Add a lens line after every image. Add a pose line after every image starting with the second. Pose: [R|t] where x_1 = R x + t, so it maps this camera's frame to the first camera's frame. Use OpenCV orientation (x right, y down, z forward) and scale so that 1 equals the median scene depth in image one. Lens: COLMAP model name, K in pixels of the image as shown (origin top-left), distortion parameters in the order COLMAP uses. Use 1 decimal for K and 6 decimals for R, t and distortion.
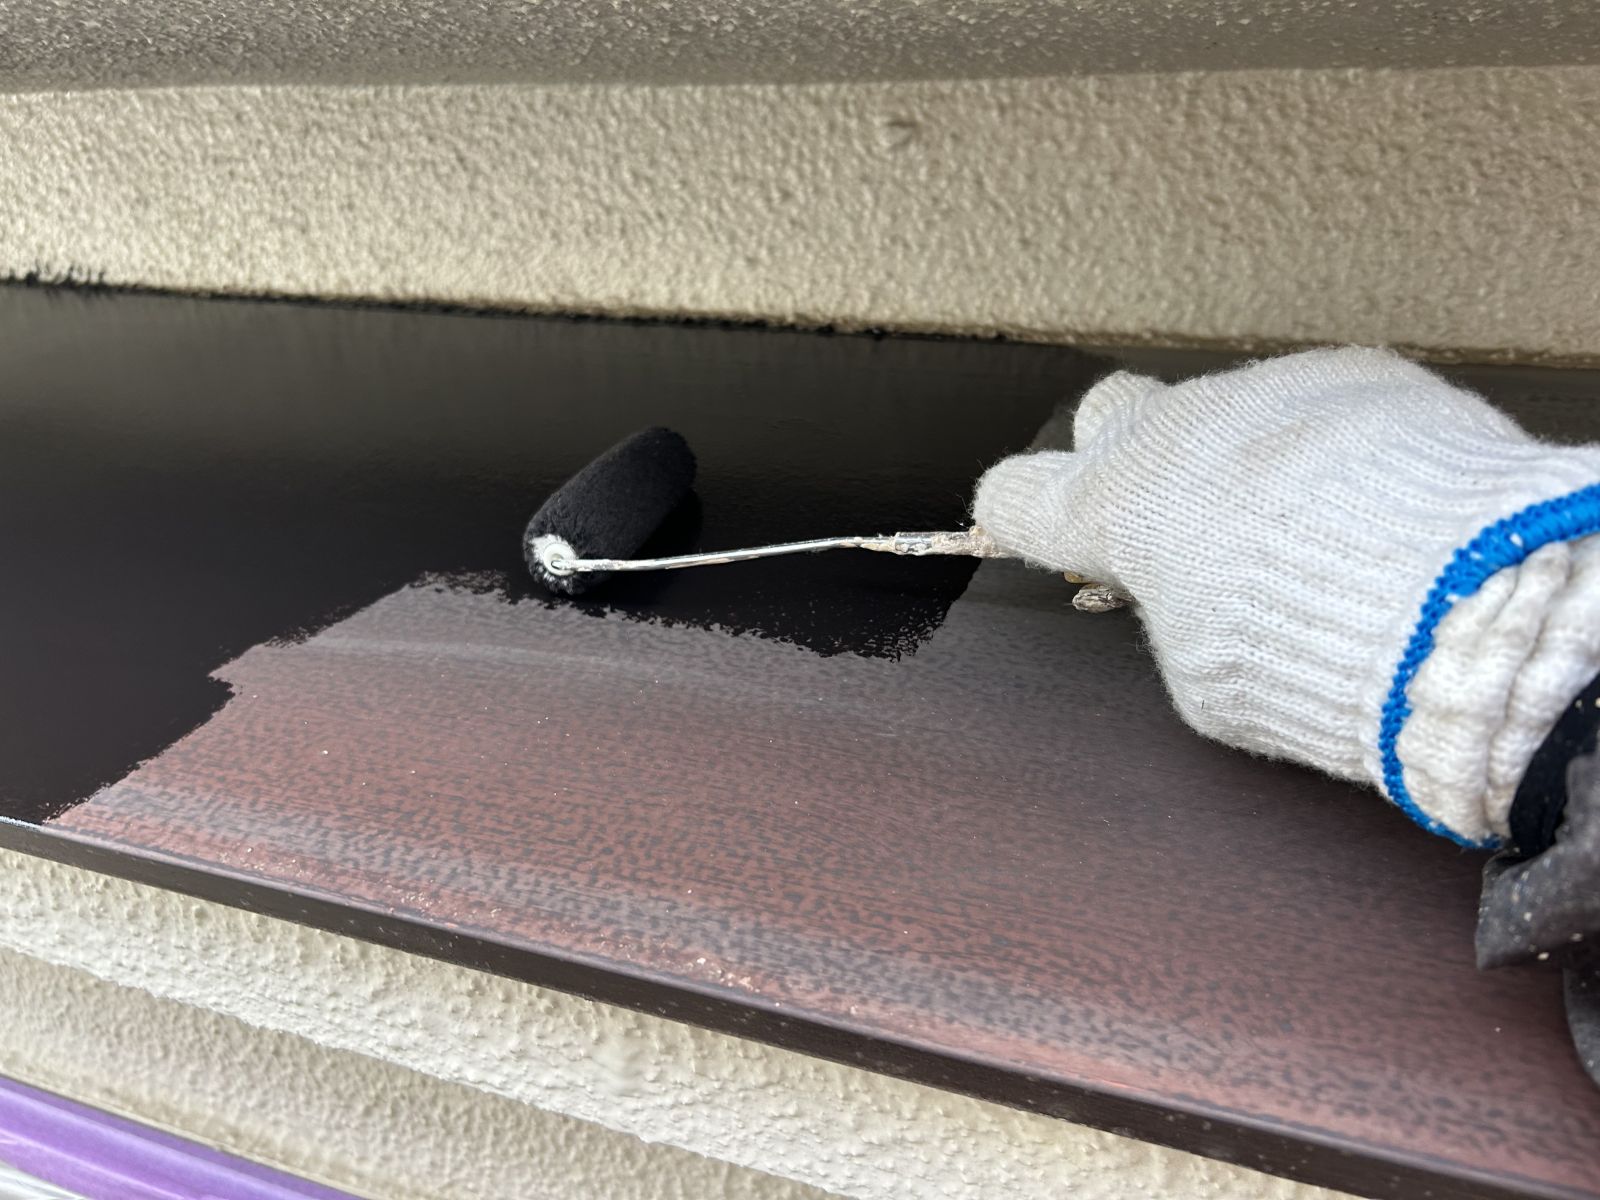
lens RADIAL K [[1220.8, 0, 806.6], [0, 1220.8, 581.0], [0, 0, 1]] dist [0.003895, -0.008031]
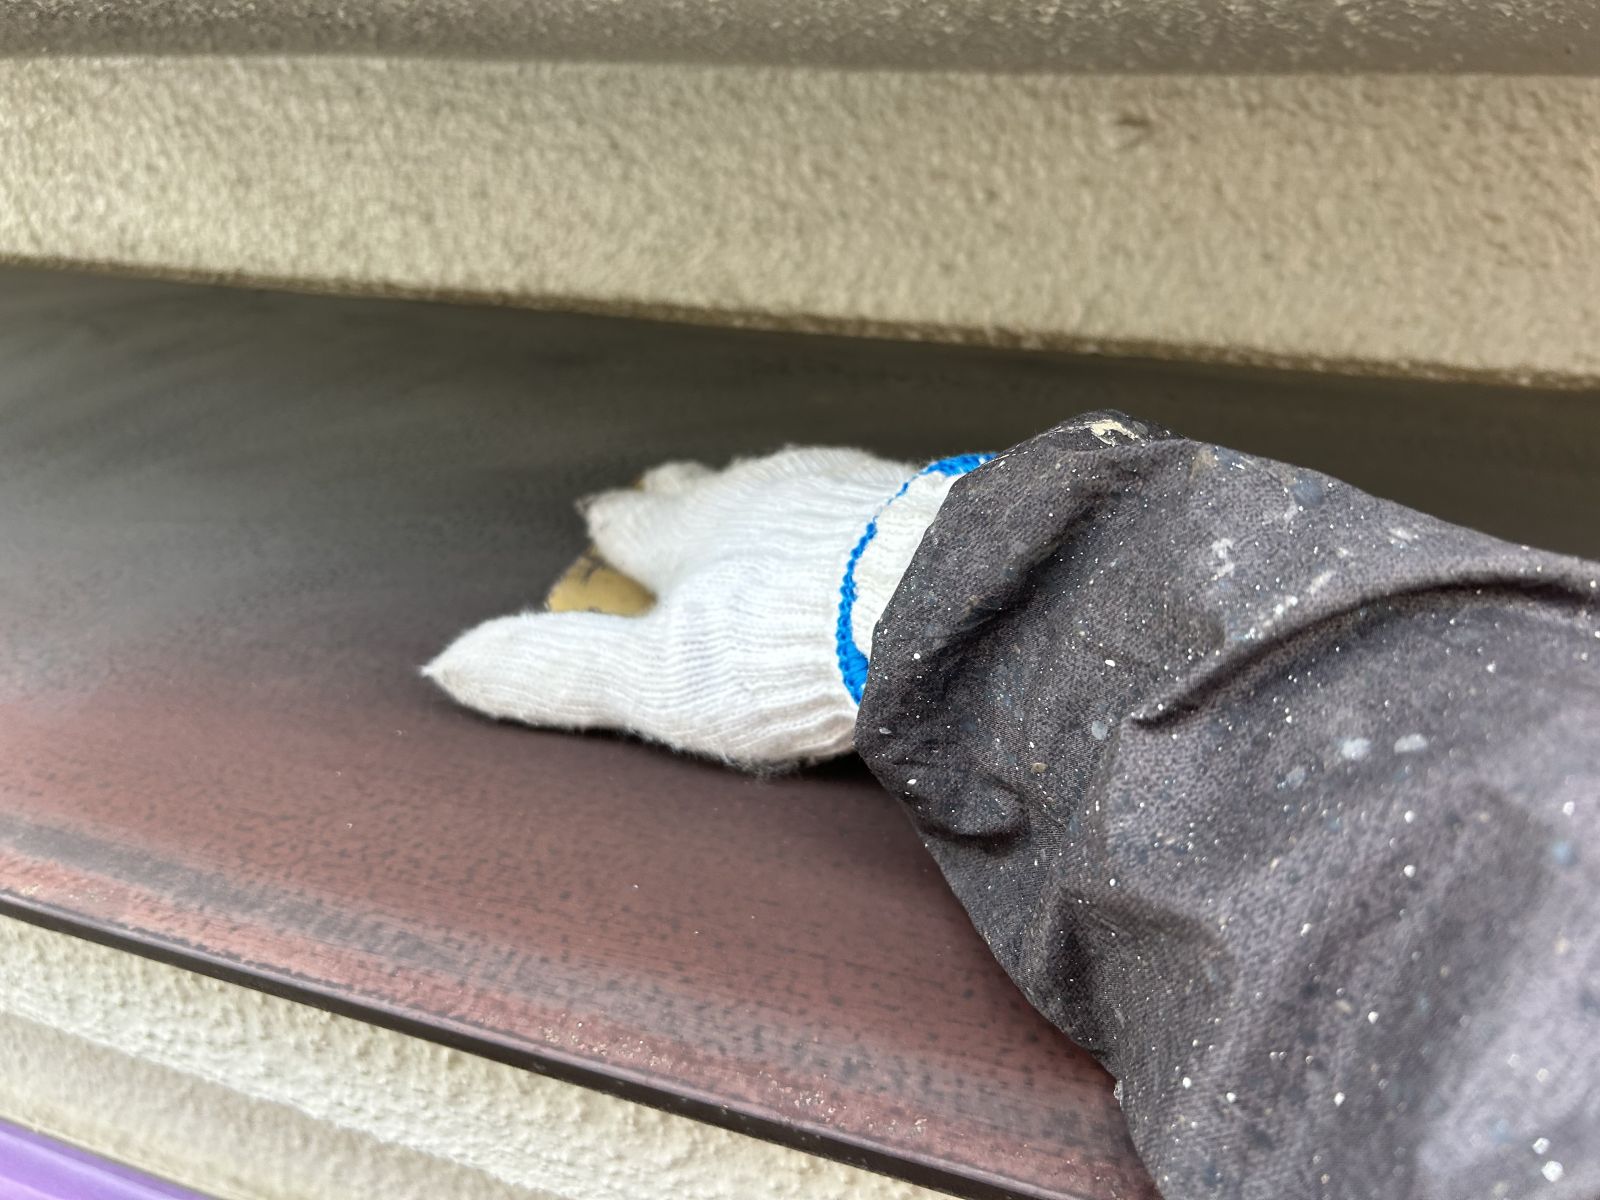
lens RADIAL K [[1256.1, 0, 867.0], [0, 1256.1, 596.7], [0, 0, 1]] dist [-0.026721, 0.036970]
pose [[0.999645, 0.014486, 0.022339, -0.128345], [-0.014968, 0.999656, 0.021532, -0.039611], [-0.022019, -0.021859, 0.999519, 0.071931]]
